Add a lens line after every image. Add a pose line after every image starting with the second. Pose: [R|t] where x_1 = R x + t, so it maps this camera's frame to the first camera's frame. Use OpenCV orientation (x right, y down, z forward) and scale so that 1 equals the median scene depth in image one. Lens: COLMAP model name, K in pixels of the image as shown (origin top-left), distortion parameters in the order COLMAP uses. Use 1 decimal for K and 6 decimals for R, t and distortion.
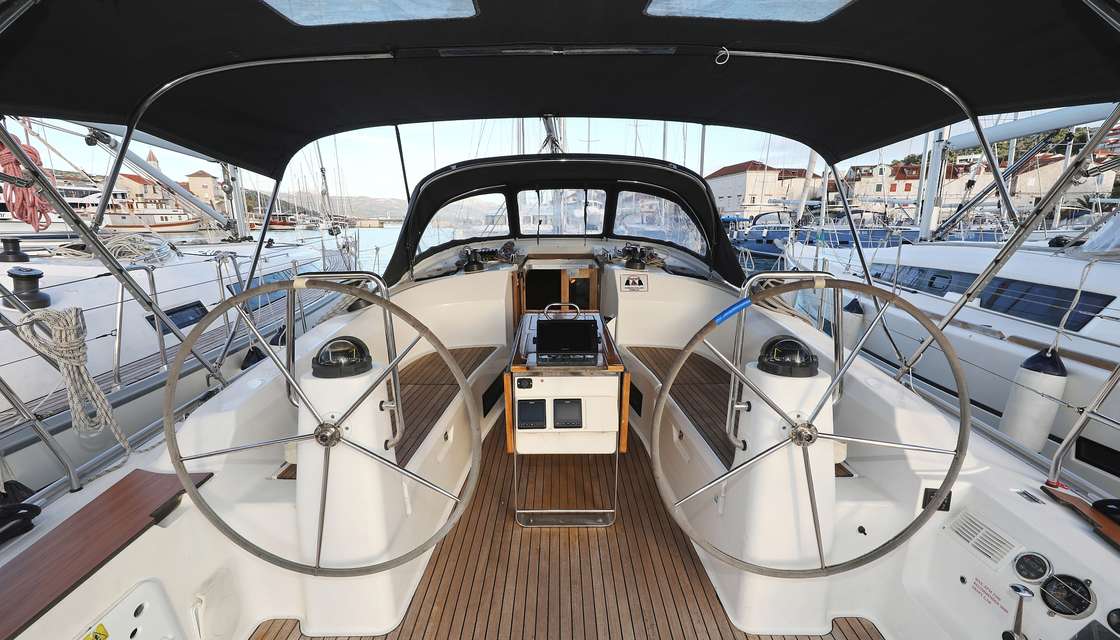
lens RADIAL K [[426.3, 0, 560.0], [0, 426.3, 320.0], [0, 0, 1]] dist [0.008655, 0.000141]
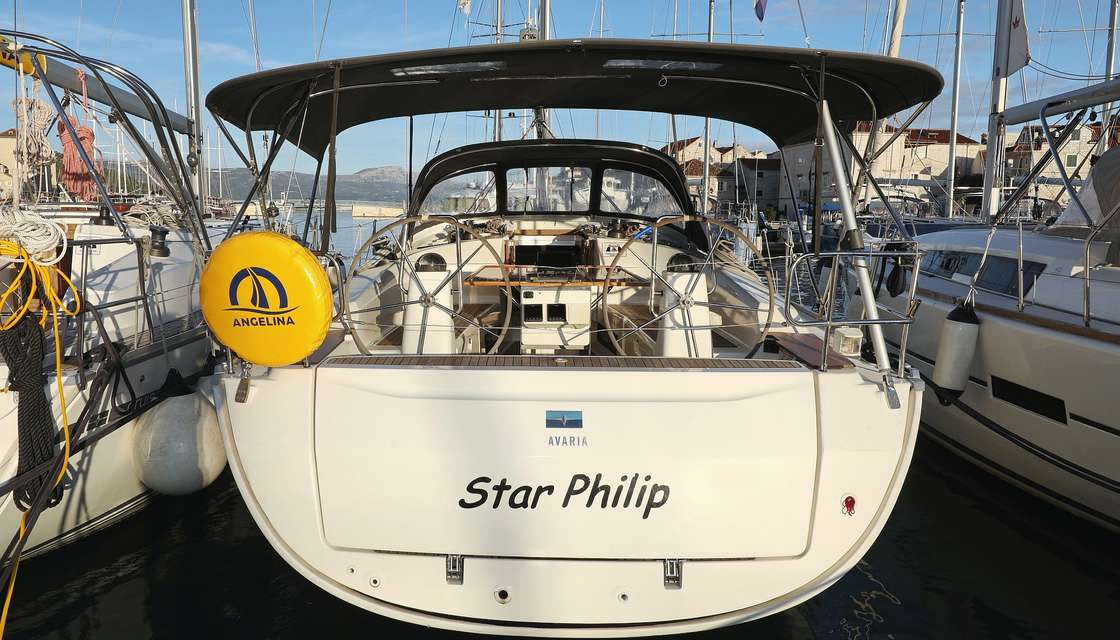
lens RADIAL K [[914.5, 0, 560.0], [0, 914.5, 320.0], [0, 0, 1]] dist [0.003256, 0.001496]
pose [[0.999480, -0.003563, 0.032062, -0.047206], [0.007460, 0.992468, -0.122281, 0.403012], [-0.031385, 0.122456, 0.991978, -1.402751]]
